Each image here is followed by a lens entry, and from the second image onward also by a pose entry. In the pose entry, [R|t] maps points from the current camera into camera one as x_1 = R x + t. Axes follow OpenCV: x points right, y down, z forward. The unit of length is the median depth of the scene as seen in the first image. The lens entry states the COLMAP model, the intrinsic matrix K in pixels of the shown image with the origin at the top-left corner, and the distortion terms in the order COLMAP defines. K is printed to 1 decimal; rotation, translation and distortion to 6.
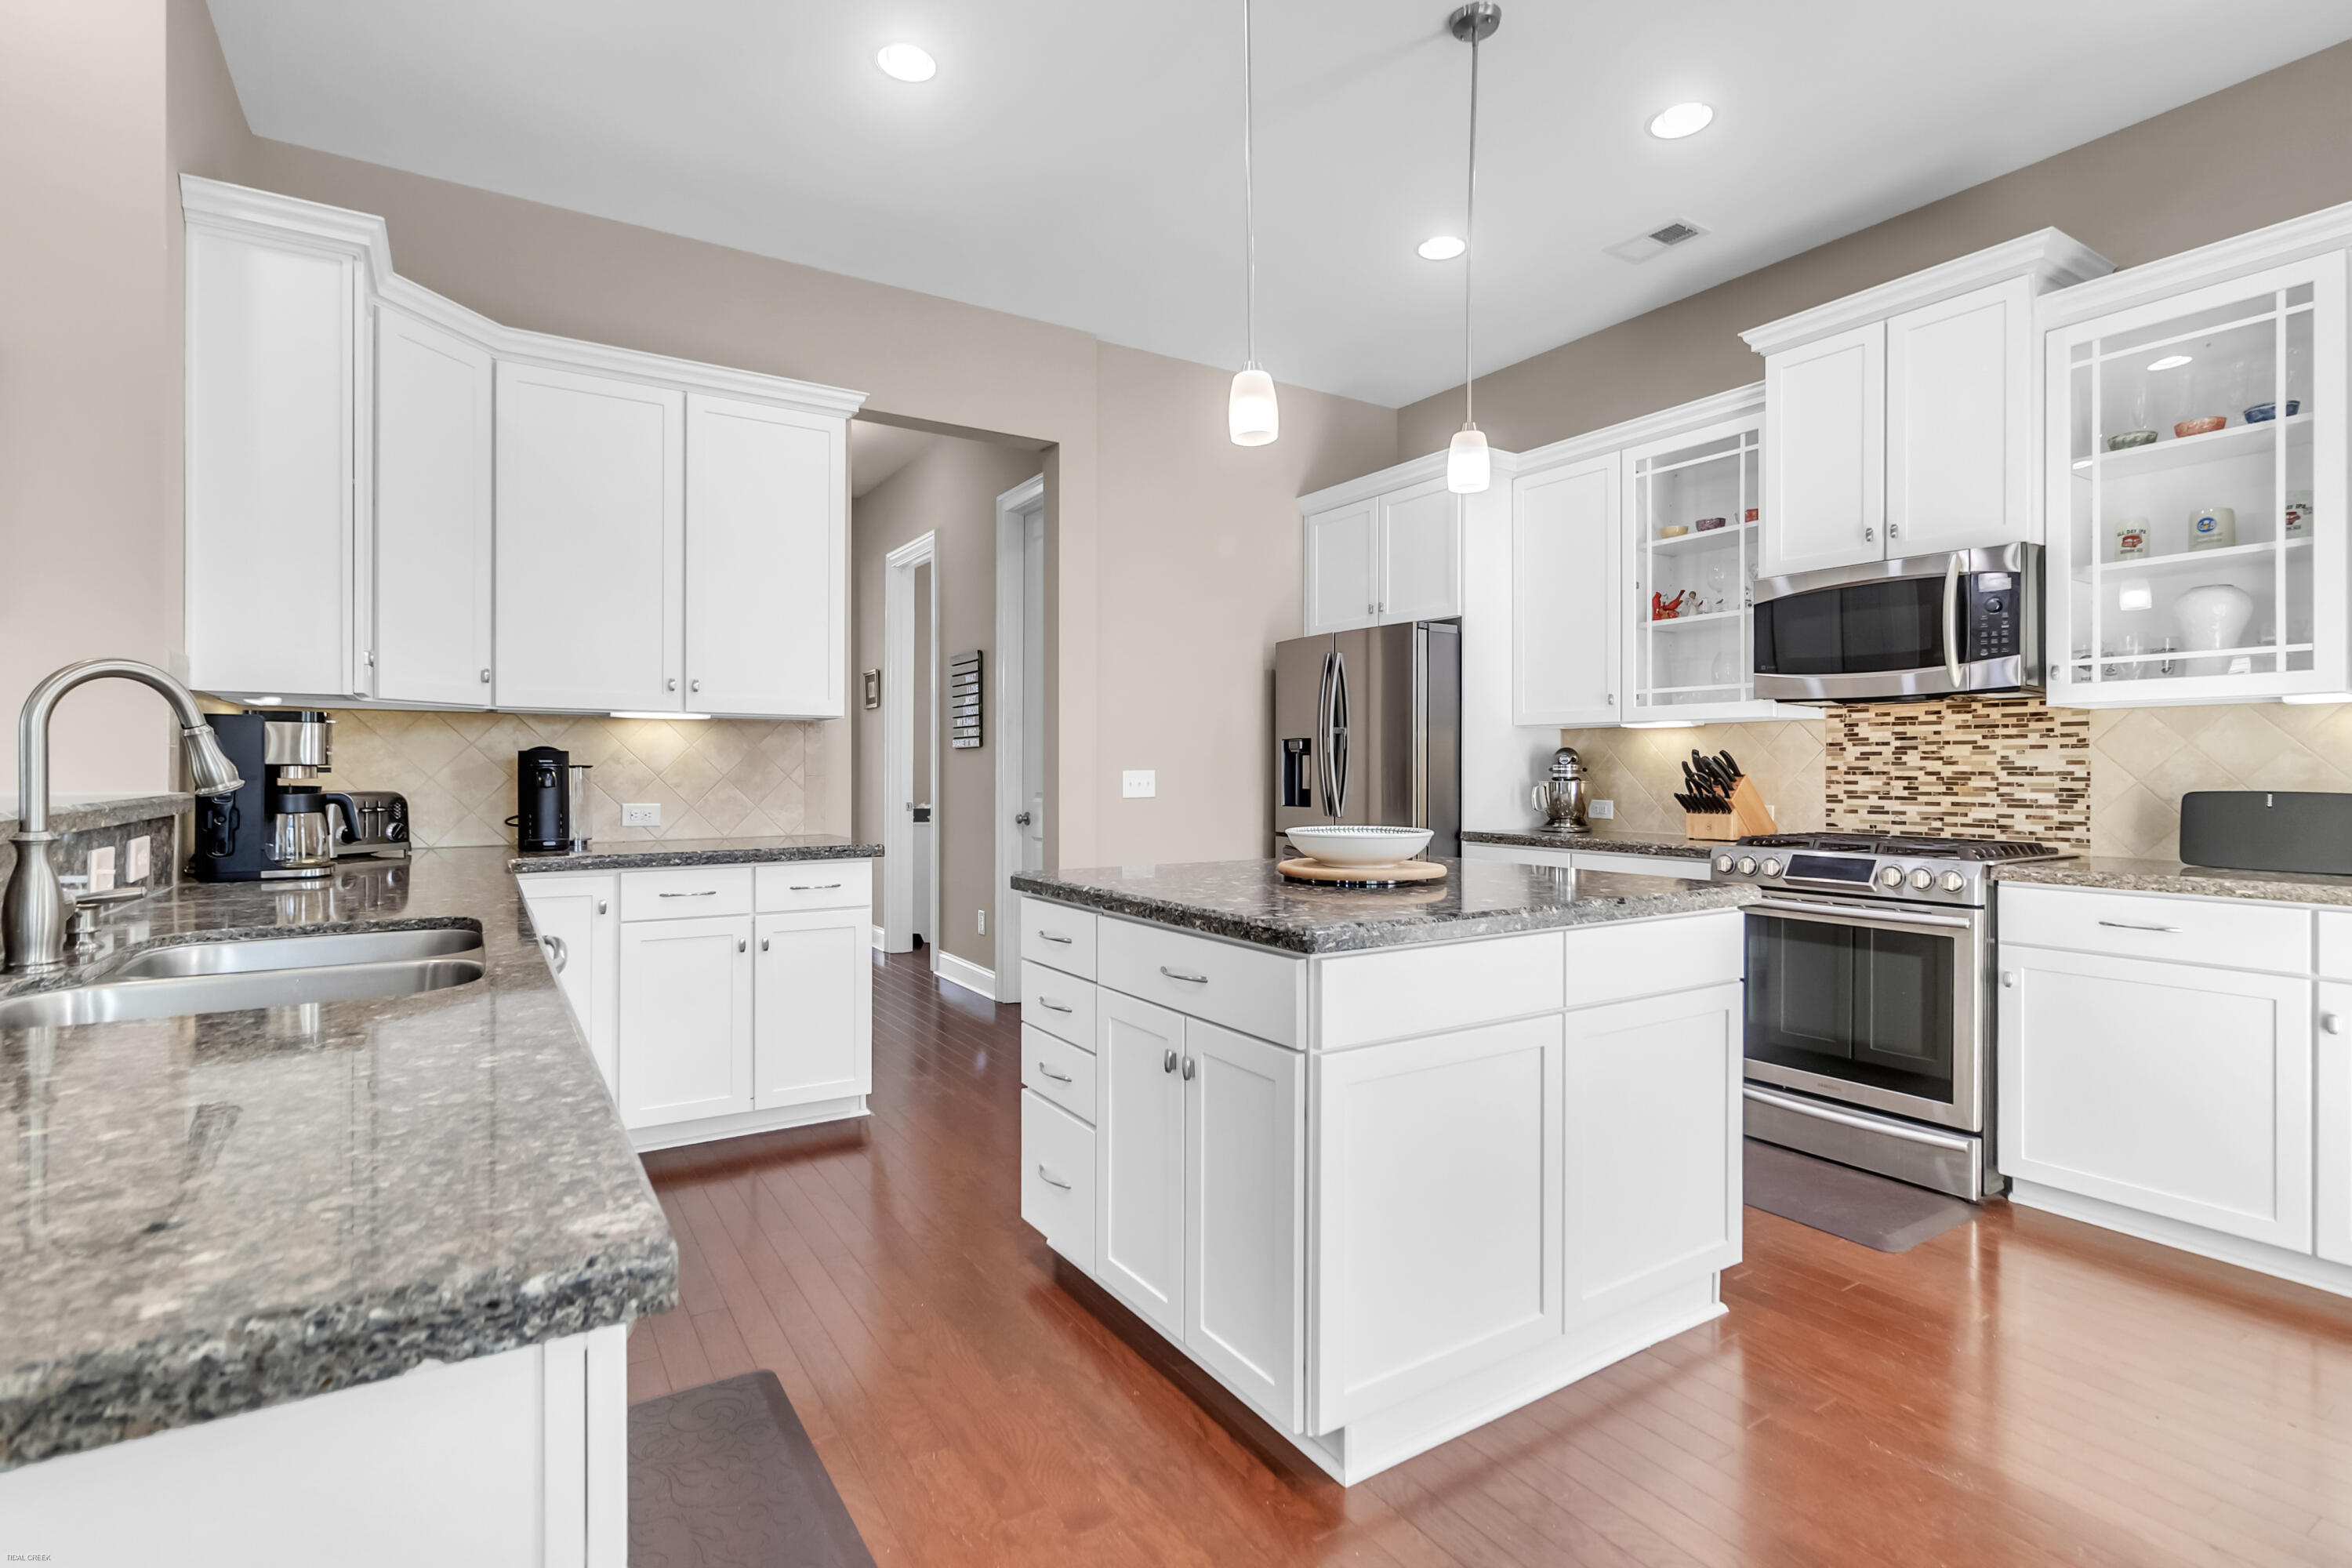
lens RADIAL K [[1136.8, 0, 1179.1], [0, 1136.8, 766.1], [0, 0, 1]] dist [-0.000922, 0.008248]
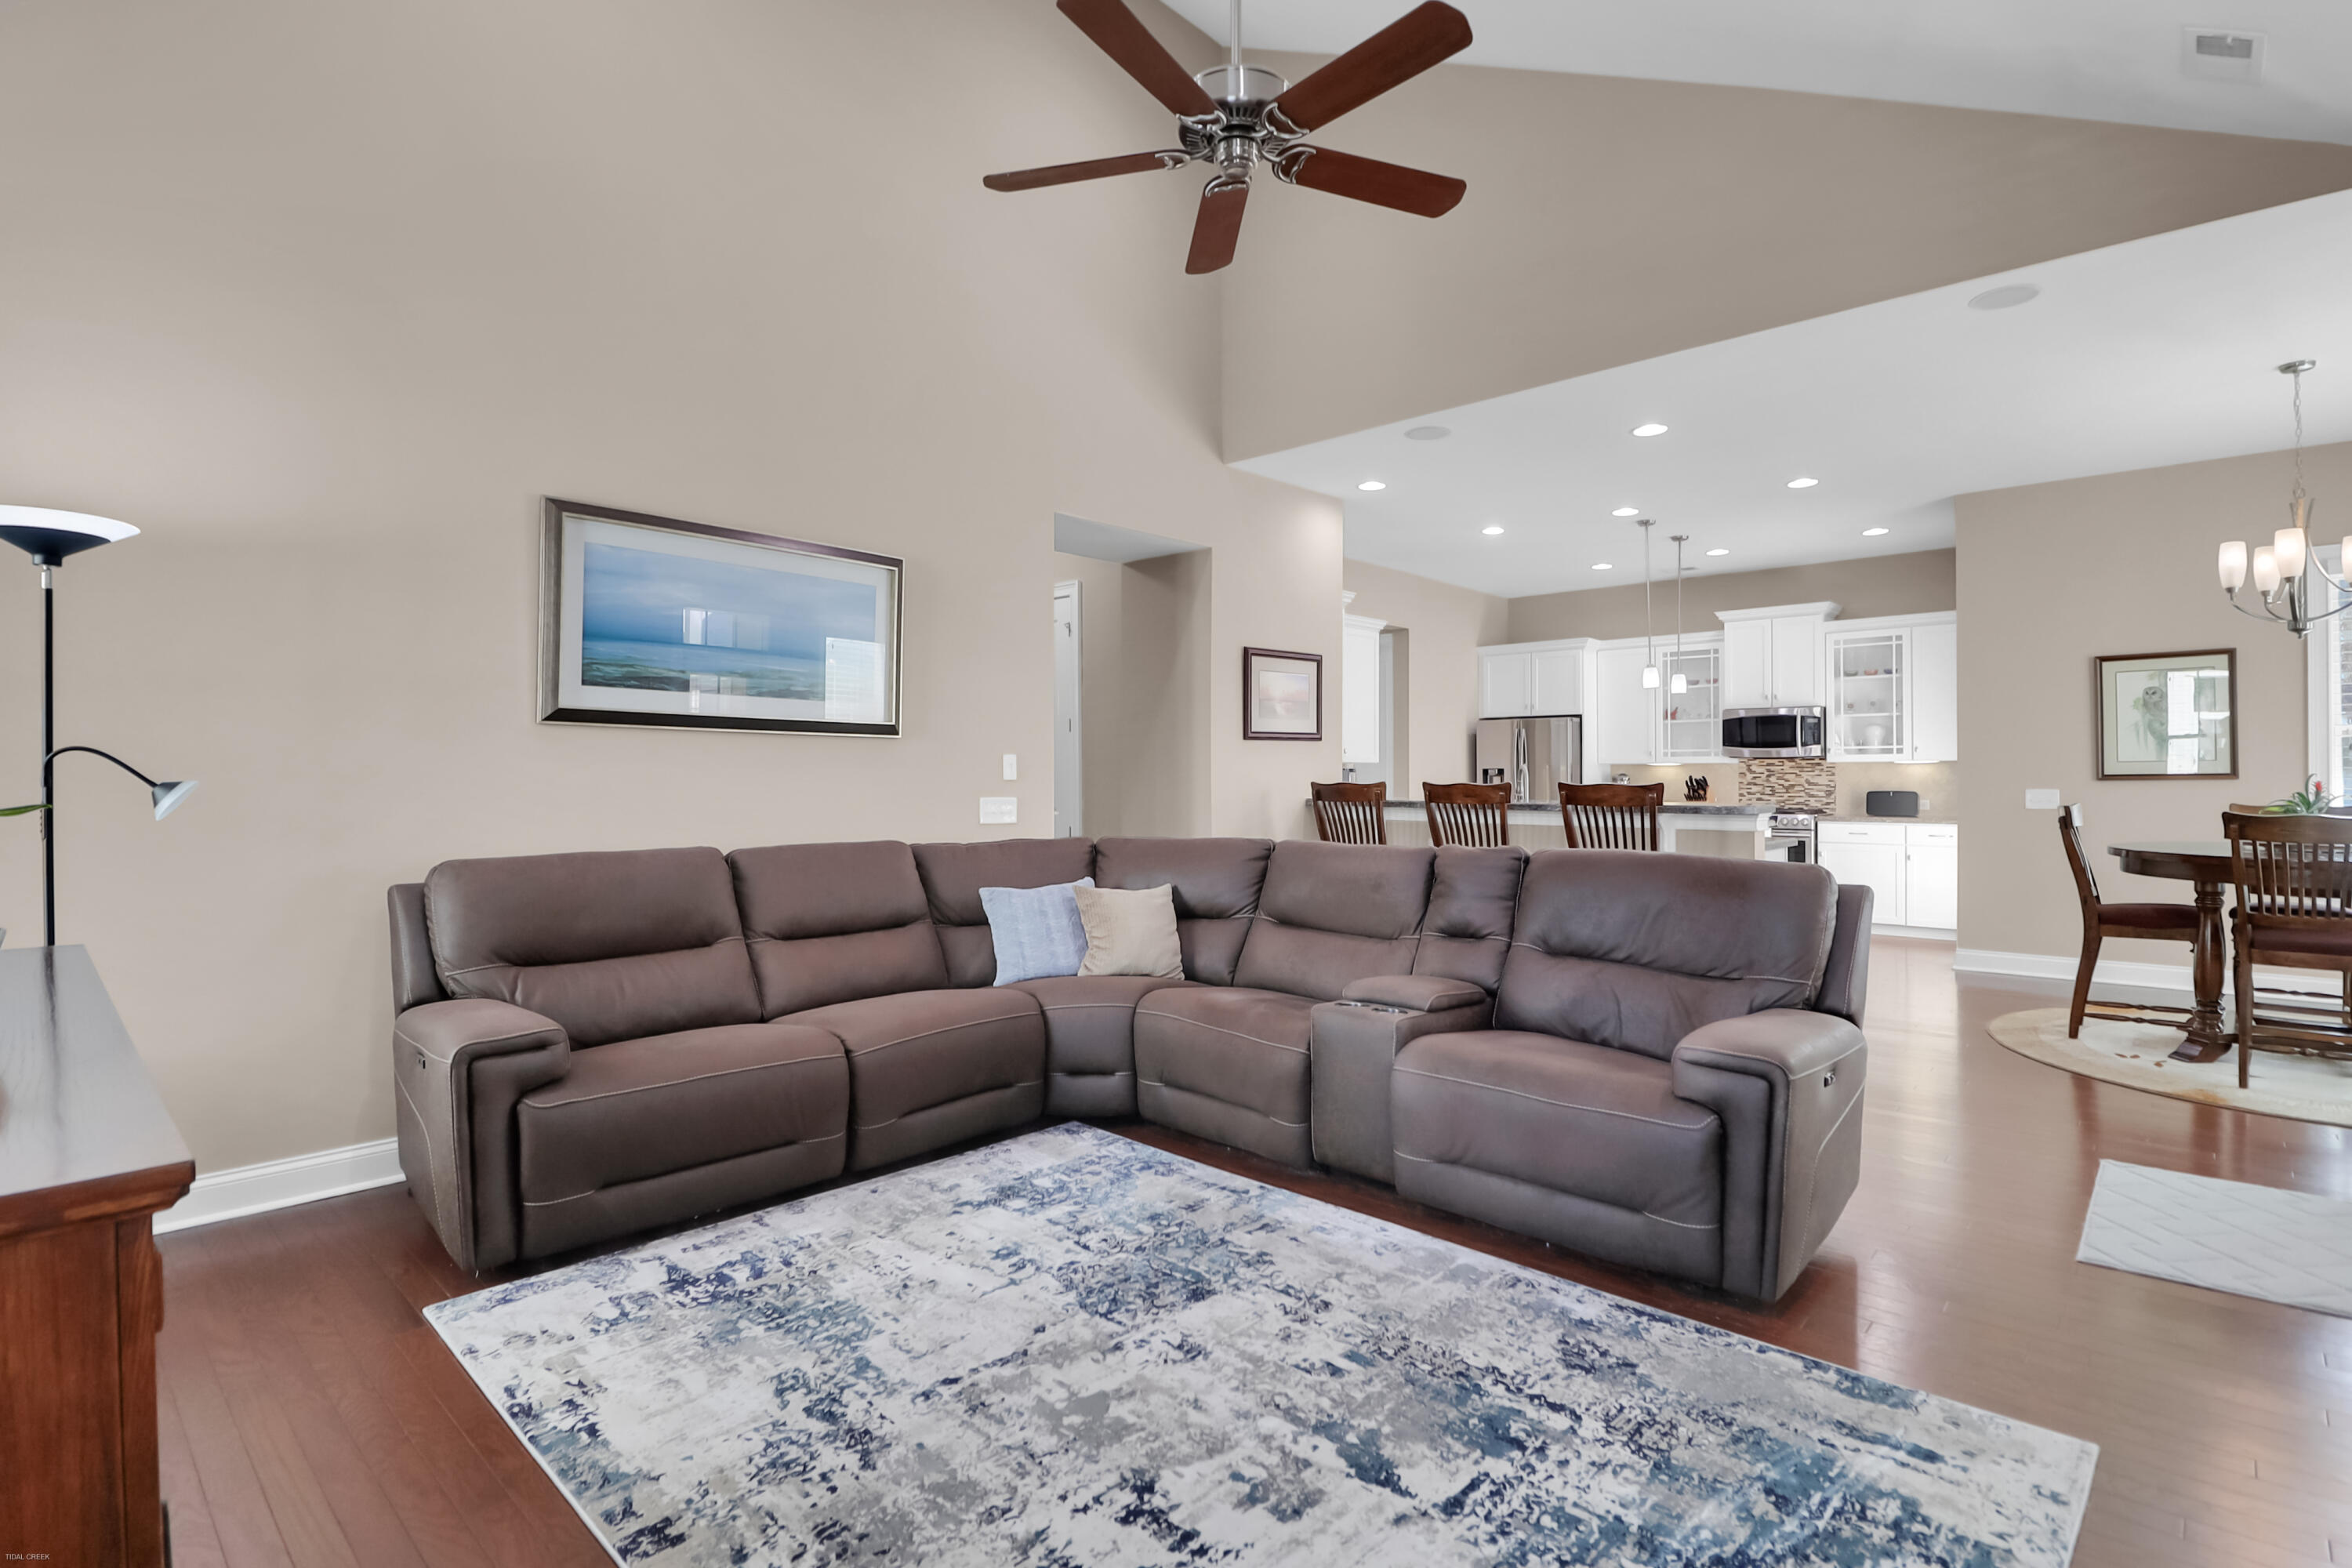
lens RADIAL K [[1136.8, 0, 1179.1], [0, 1136.8, 766.1], [0, 0, 1]] dist [-0.000922, 0.008248]
pose [[0.968664, 0.001381, 0.248369, -1.356334], [-0.000239, 0.999989, -0.004628, -0.024684], [-0.248373, 0.004424, 0.968654, -1.217636]]
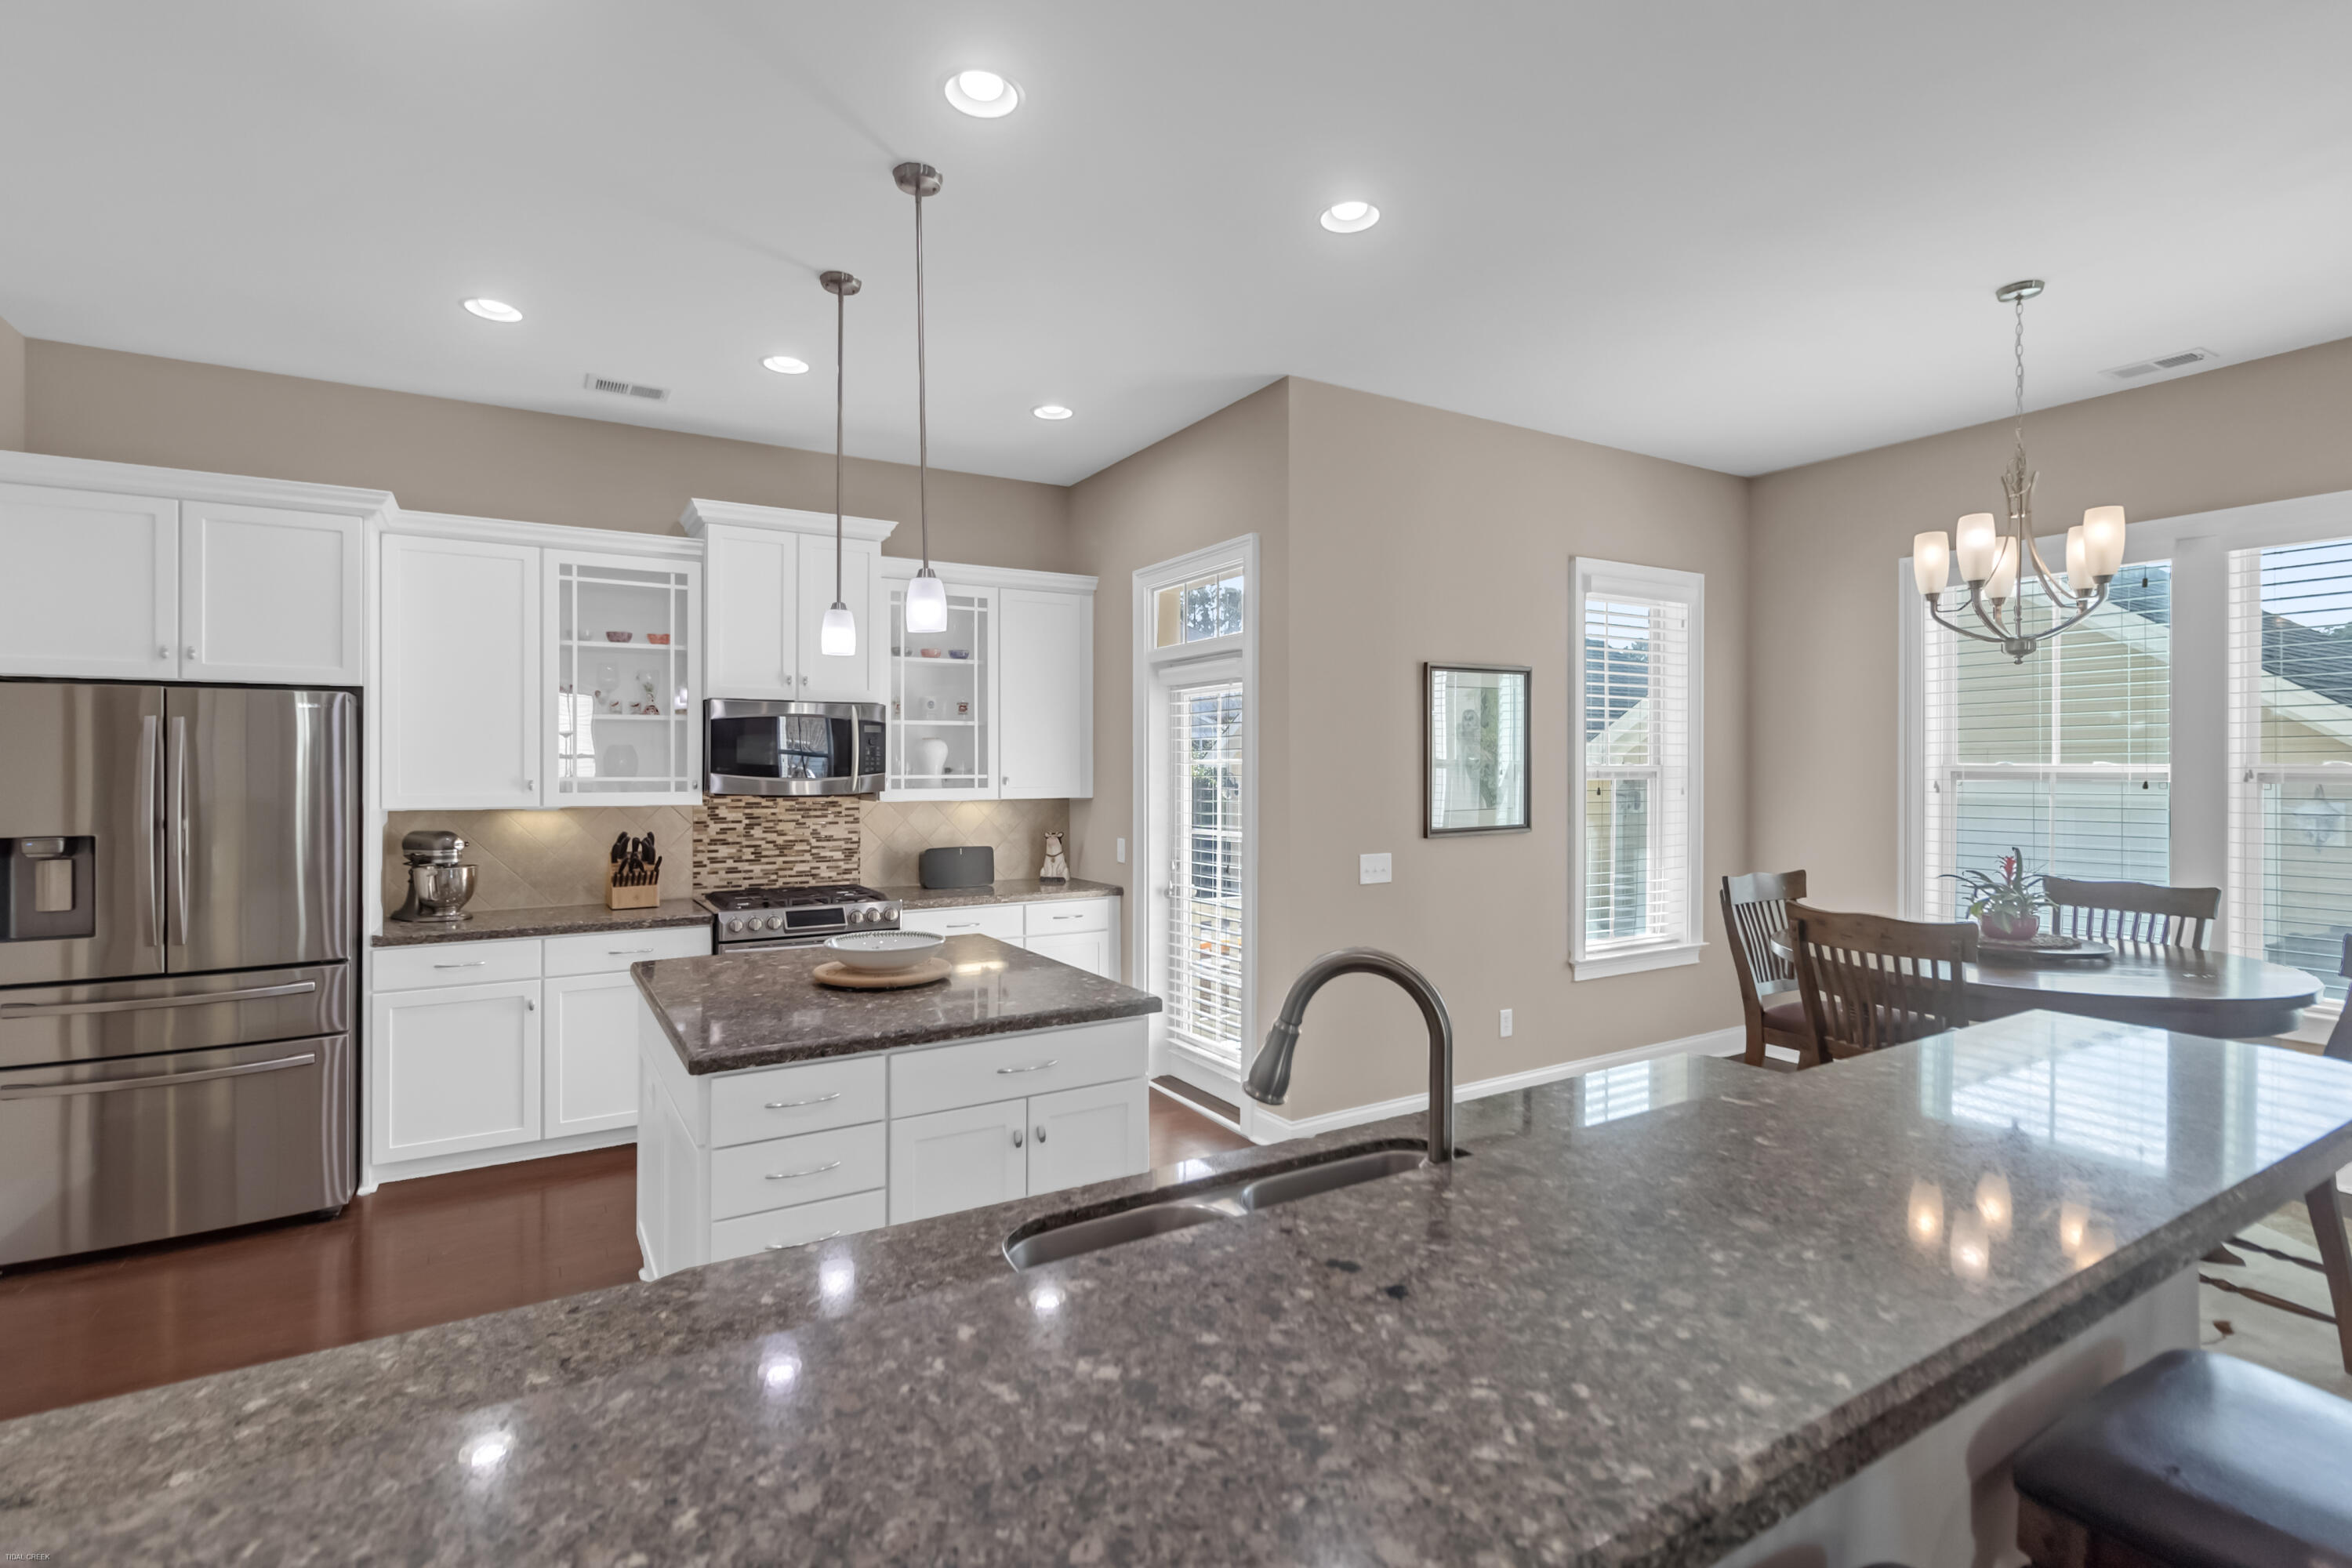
lens RADIAL K [[1083.6, 0, 1166.7], [0, 1083.6, 768.5], [0, 0, 1]] dist [0.000283, -0.000606]
pose [[0.034096, -0.001223, 0.999418, -0.701400], [-0.002645, 0.999996, 0.001314, -0.091013], [-0.999415, -0.002688, 0.034093, 0.457467]]
